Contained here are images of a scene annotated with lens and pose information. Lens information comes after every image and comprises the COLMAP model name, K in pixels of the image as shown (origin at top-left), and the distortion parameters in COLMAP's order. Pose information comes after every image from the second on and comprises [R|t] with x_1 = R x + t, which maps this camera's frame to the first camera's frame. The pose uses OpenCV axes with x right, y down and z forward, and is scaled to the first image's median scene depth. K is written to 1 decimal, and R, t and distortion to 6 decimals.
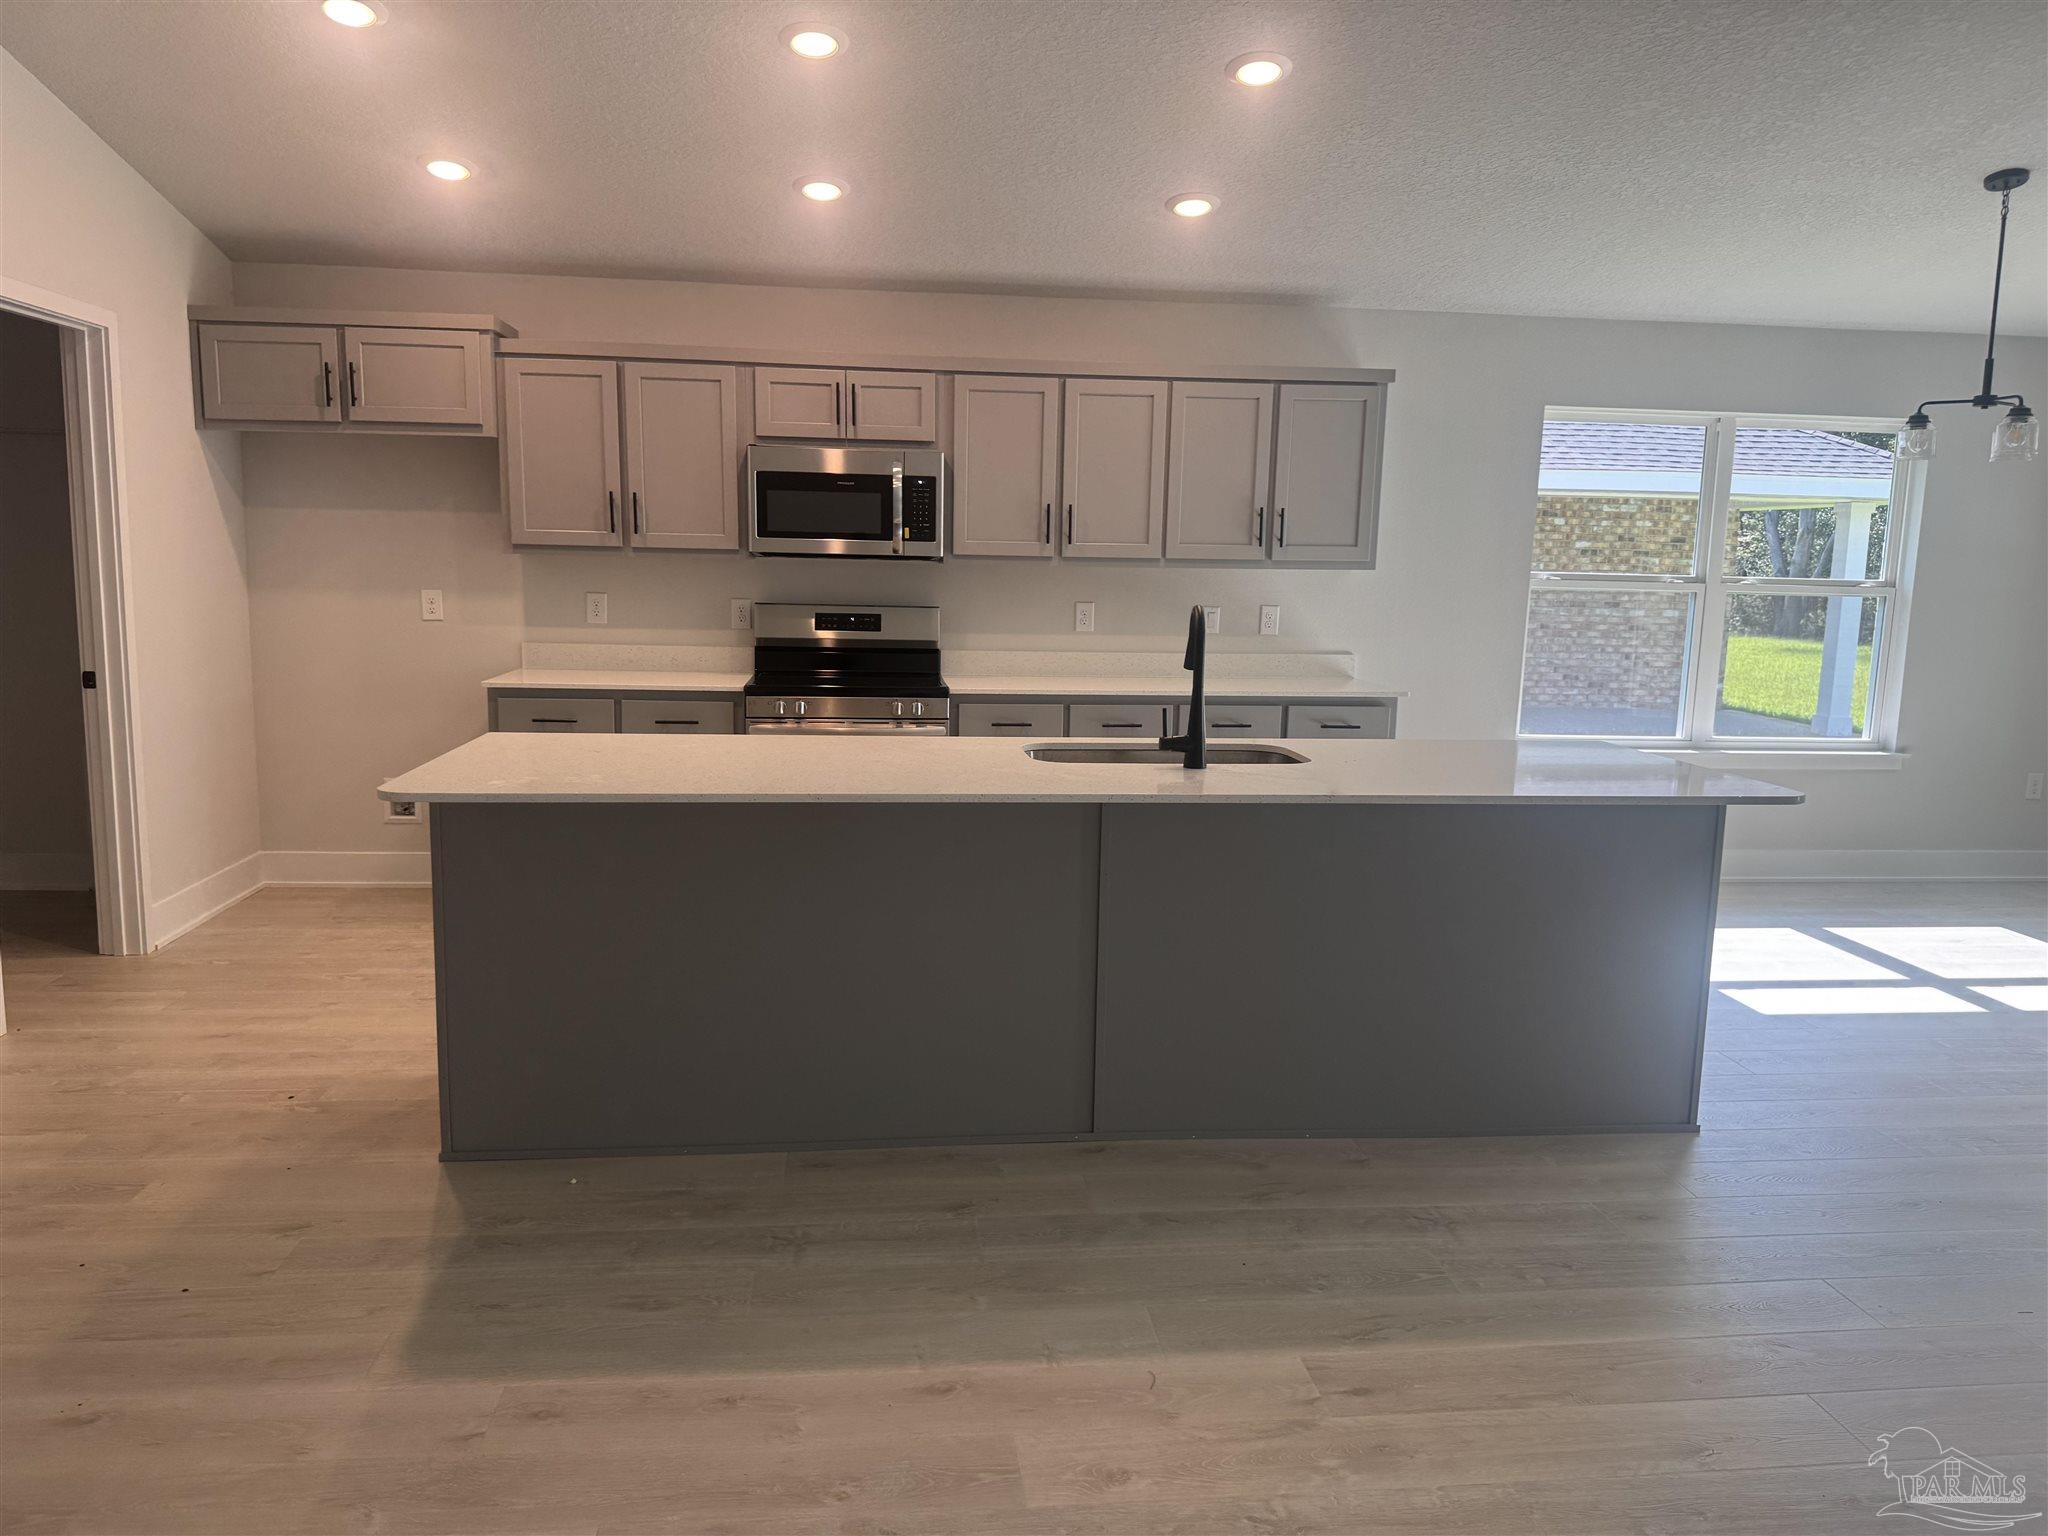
lens RADIAL K [[1528.4, 0, 1024.0], [0, 1528.4, 768.0], [0, 0, 1]] dist [0.038774, -0.000983]
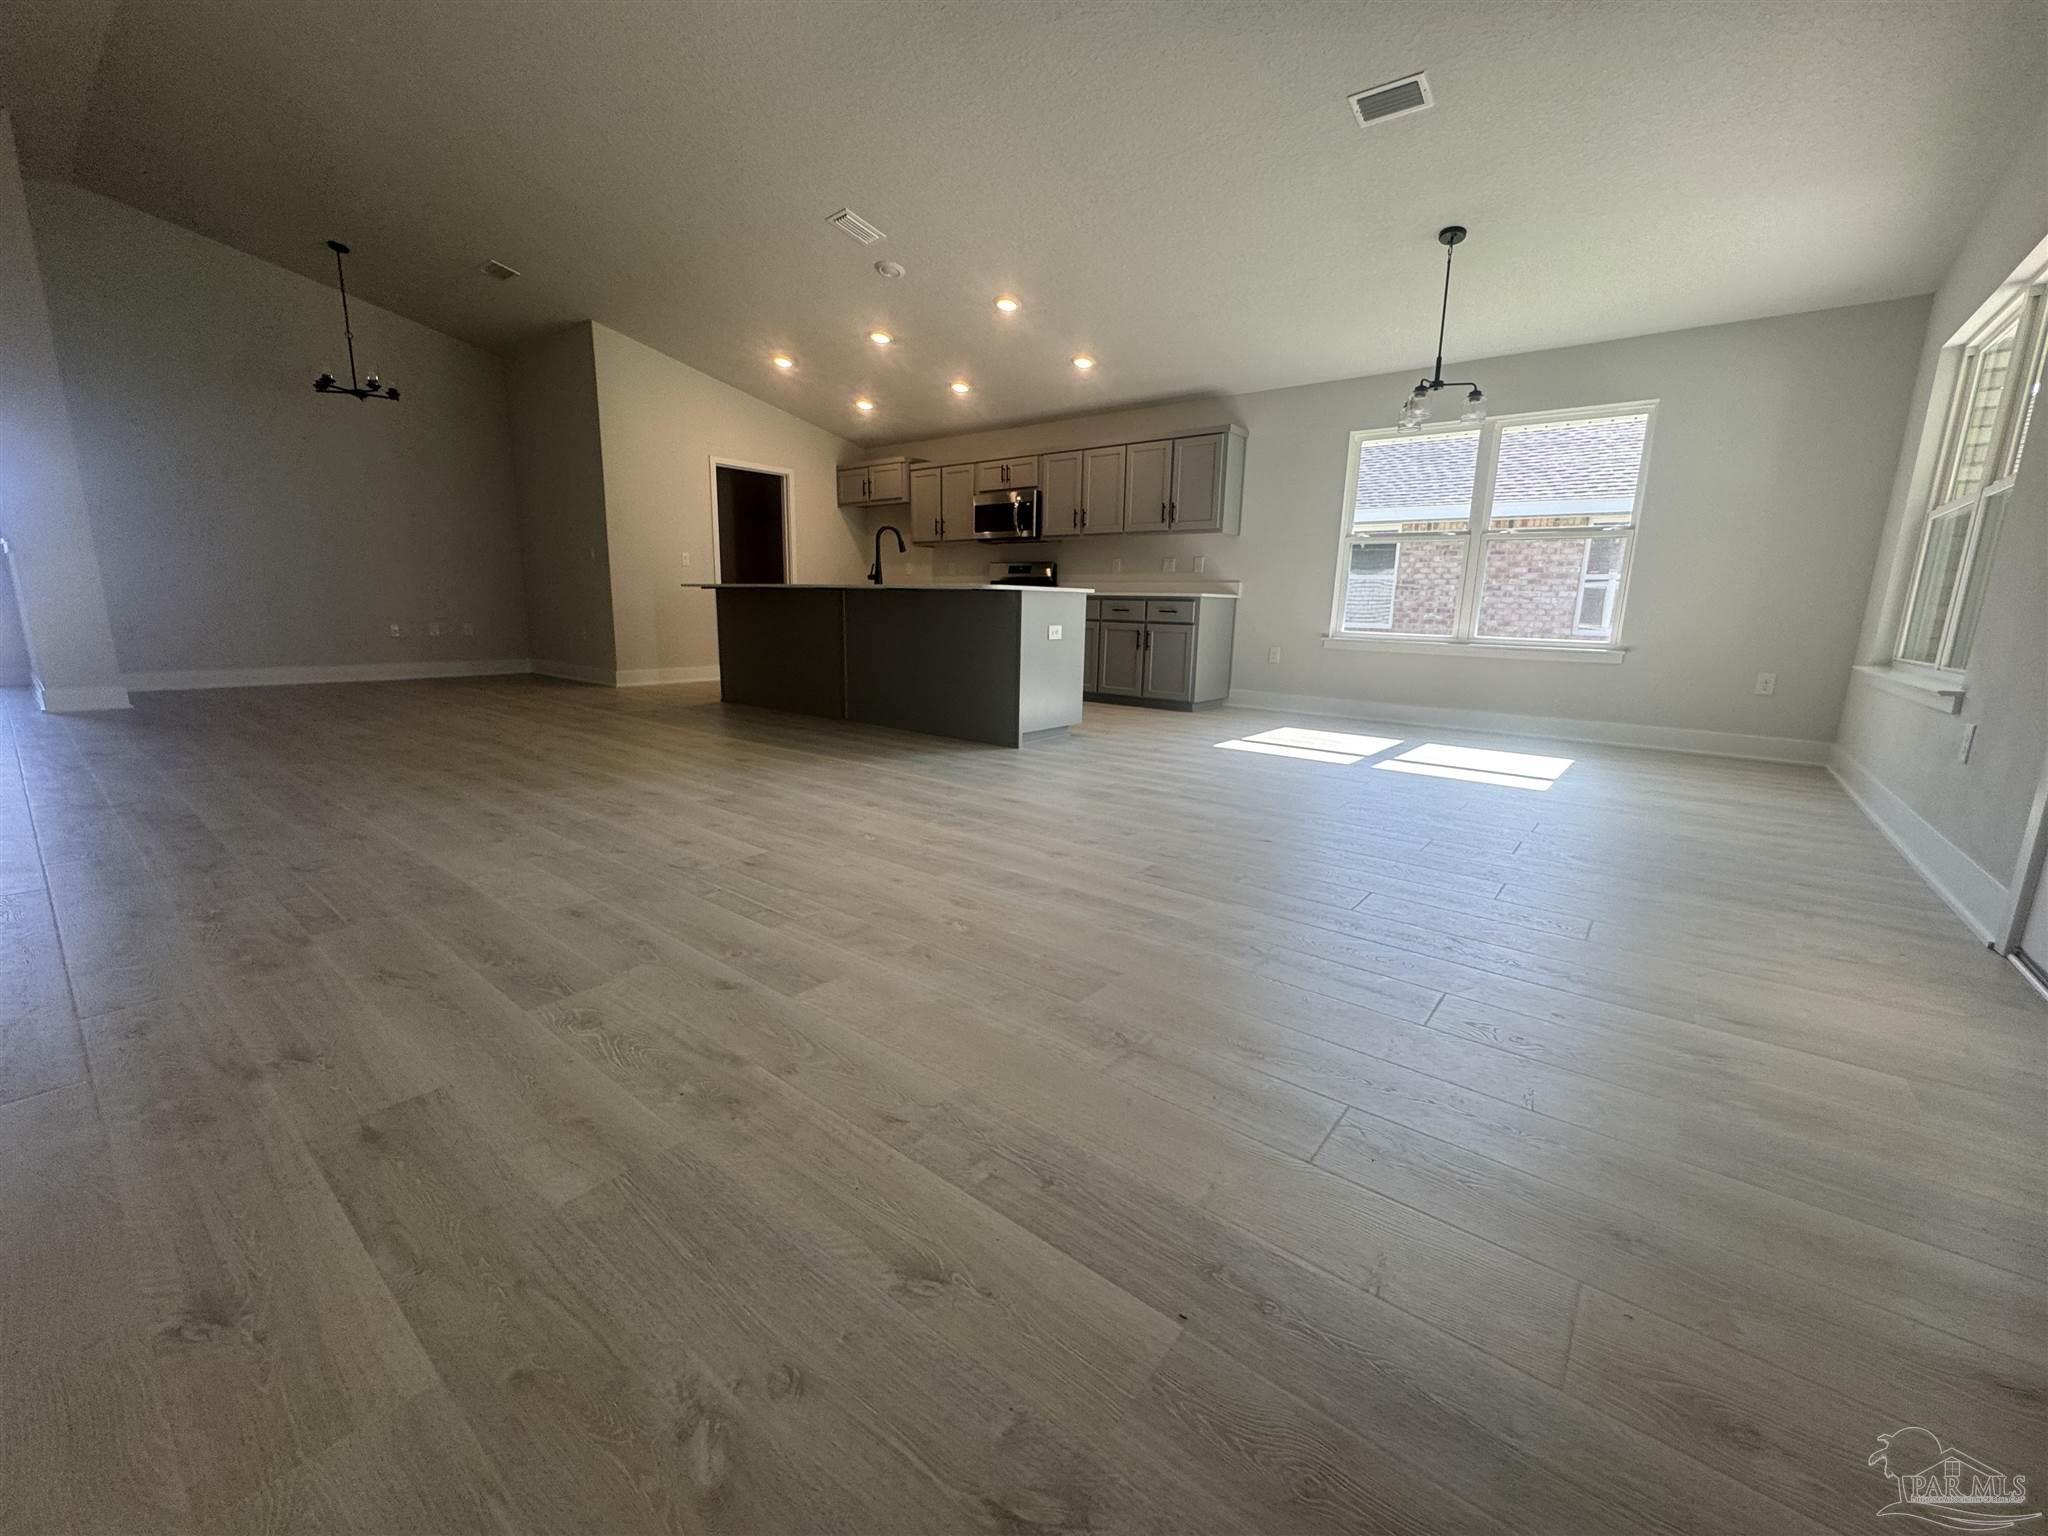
lens RADIAL K [[824.8, 0, 1024.0], [0, 824.8, 768.0], [0, 0, 1]] dist [-0.009879, 0.000065]
pose [[0.709248, 0.130962, -0.692688, 0.843728], [-0.103696, 0.991286, 0.081241, 0.107619], [0.697291, 0.014209, 0.716647, 0.109576]]
